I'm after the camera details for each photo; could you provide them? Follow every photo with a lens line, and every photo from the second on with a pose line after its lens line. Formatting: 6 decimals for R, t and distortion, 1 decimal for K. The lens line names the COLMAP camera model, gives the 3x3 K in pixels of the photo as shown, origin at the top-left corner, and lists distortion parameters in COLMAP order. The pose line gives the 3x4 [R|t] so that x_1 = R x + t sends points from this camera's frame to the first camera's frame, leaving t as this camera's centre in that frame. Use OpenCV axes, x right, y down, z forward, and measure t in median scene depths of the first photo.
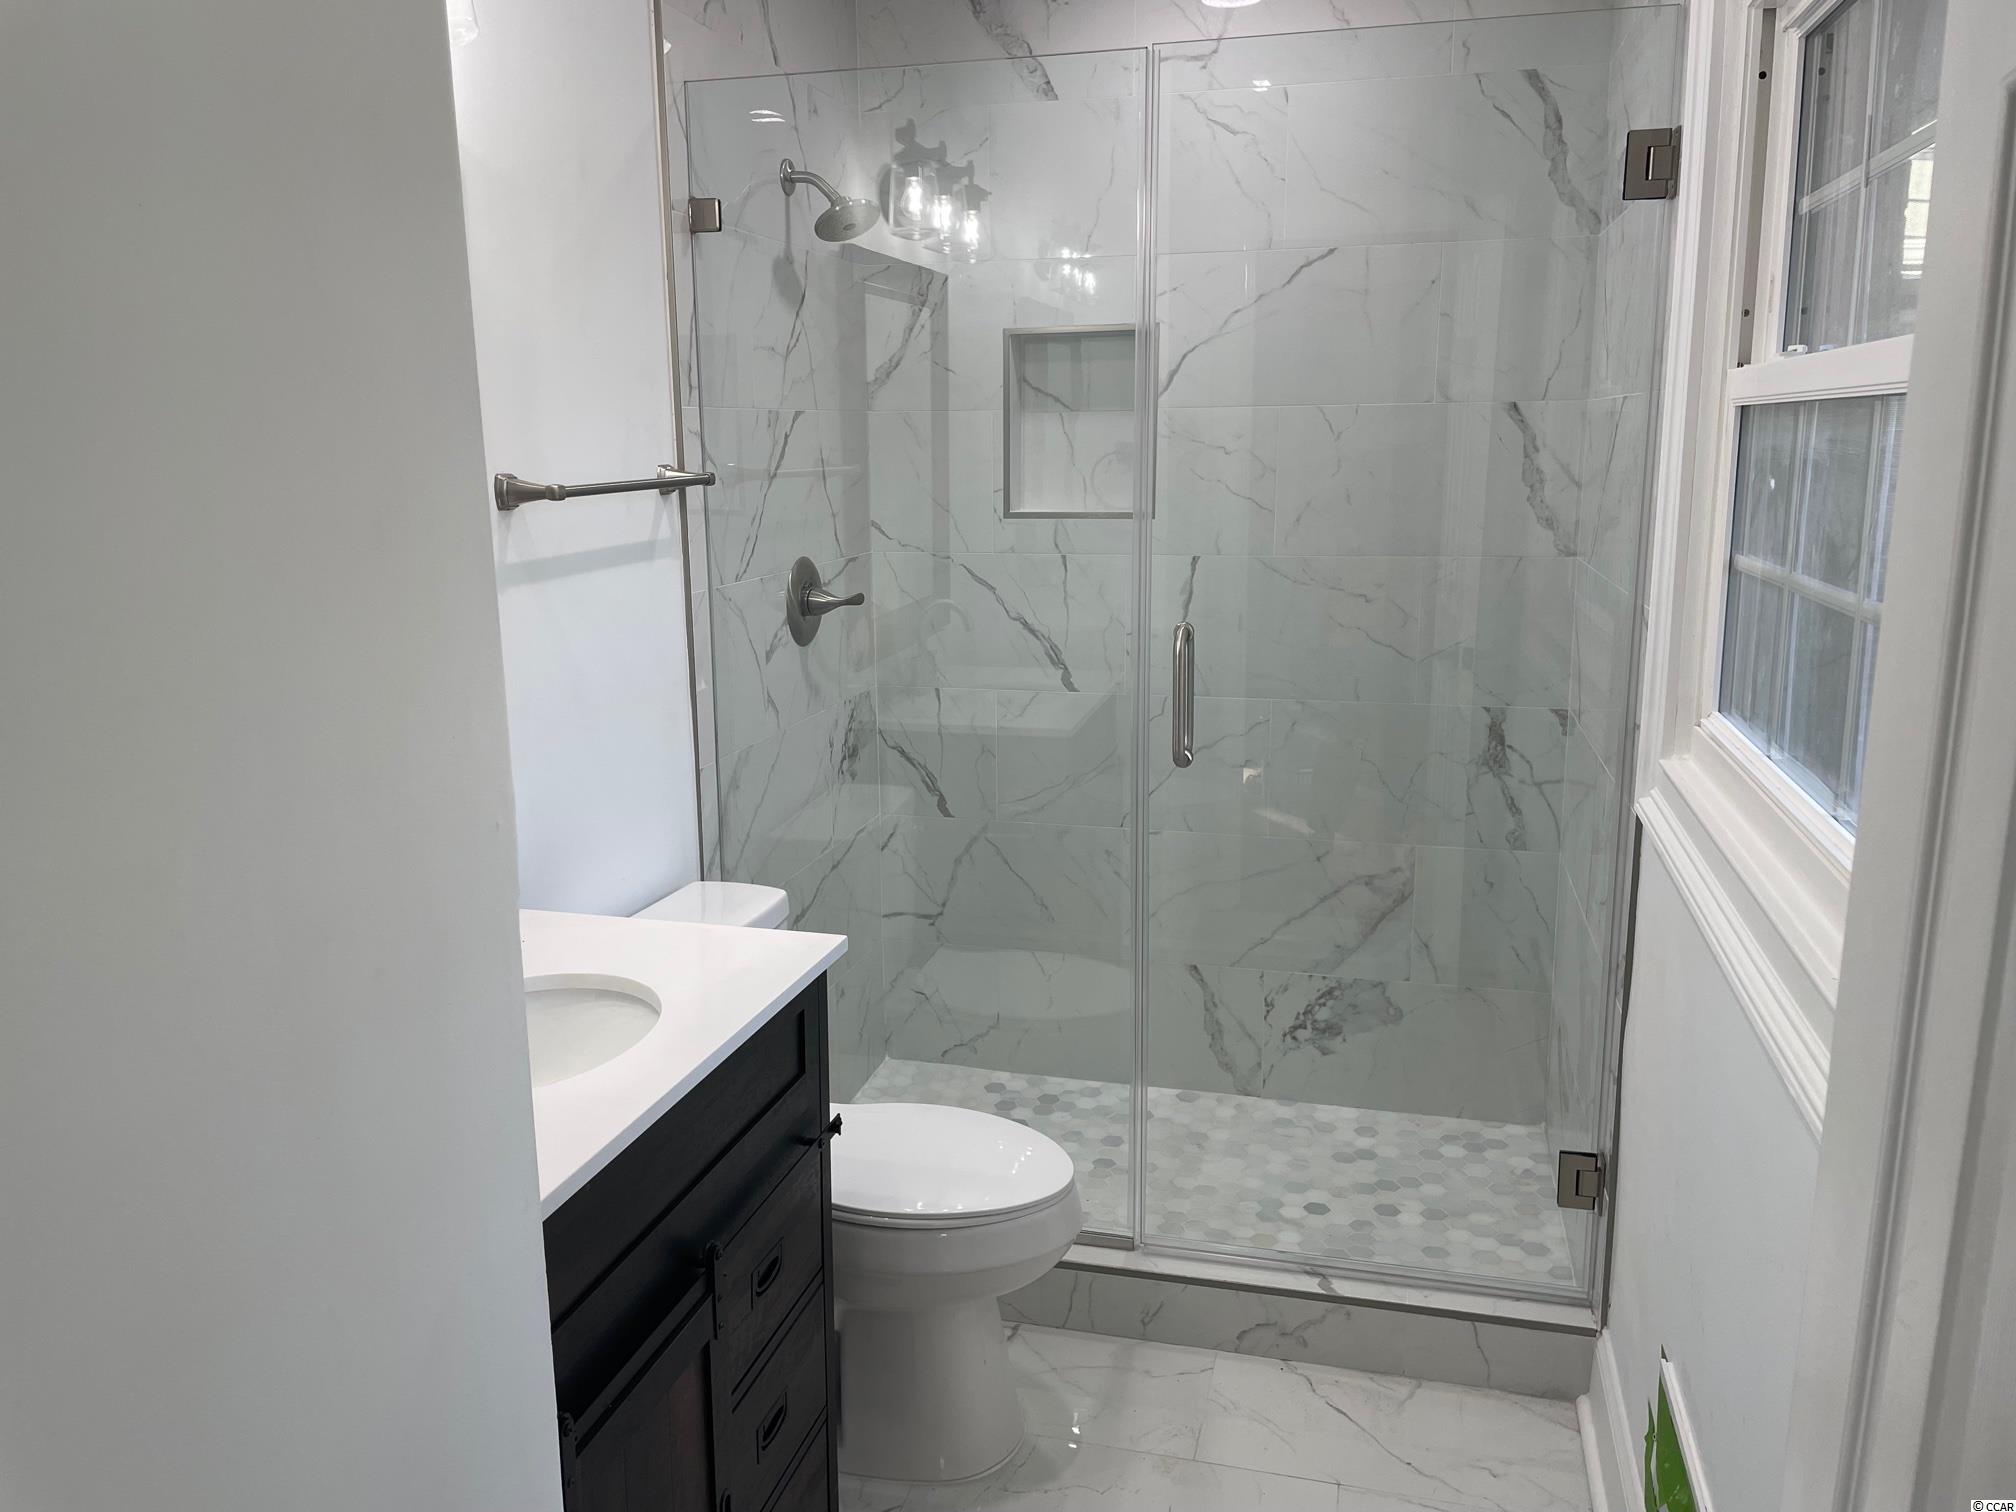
lens RADIAL K [[1529.1, 0, 997.3], [0, 1529.1, 717.6], [0, 0, 1]] dist [0.088649, -0.120990]
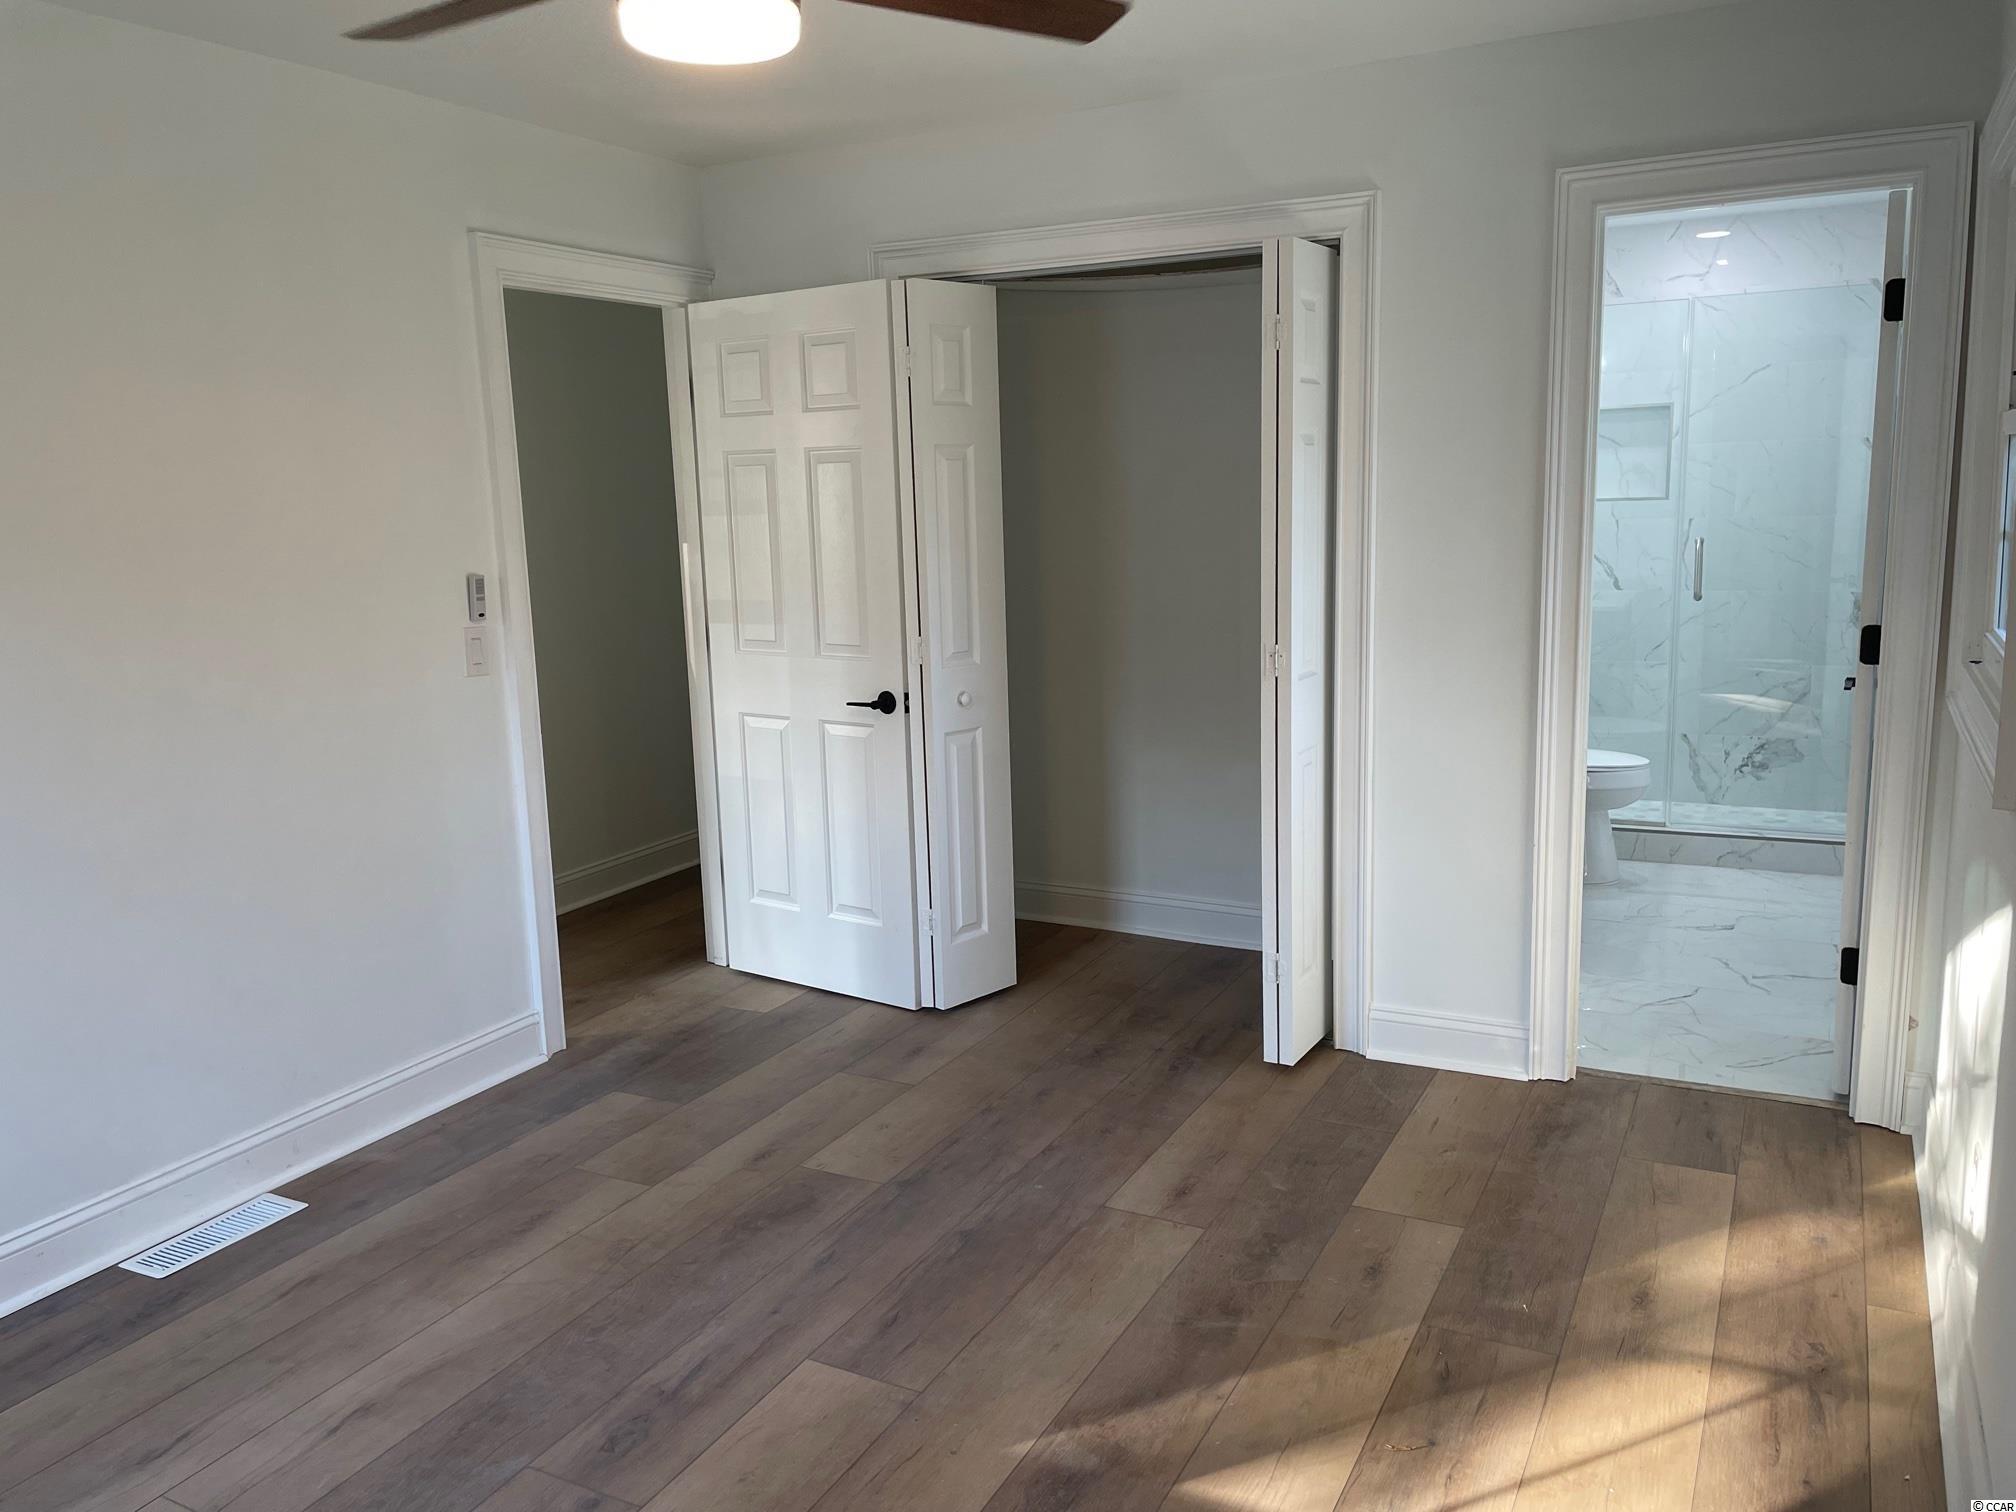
lens RADIAL K [[1529.1, 0, 999.5], [0, 1529.1, 745.4], [0, 0, 1]] dist [0.088649, -0.120990]
pose [[0.973131, 0.013247, -0.229870, -0.268332], [-0.015593, 0.999843, -0.008392, 0.211753], [0.229723, 0.011751, 0.973185, -1.115313]]
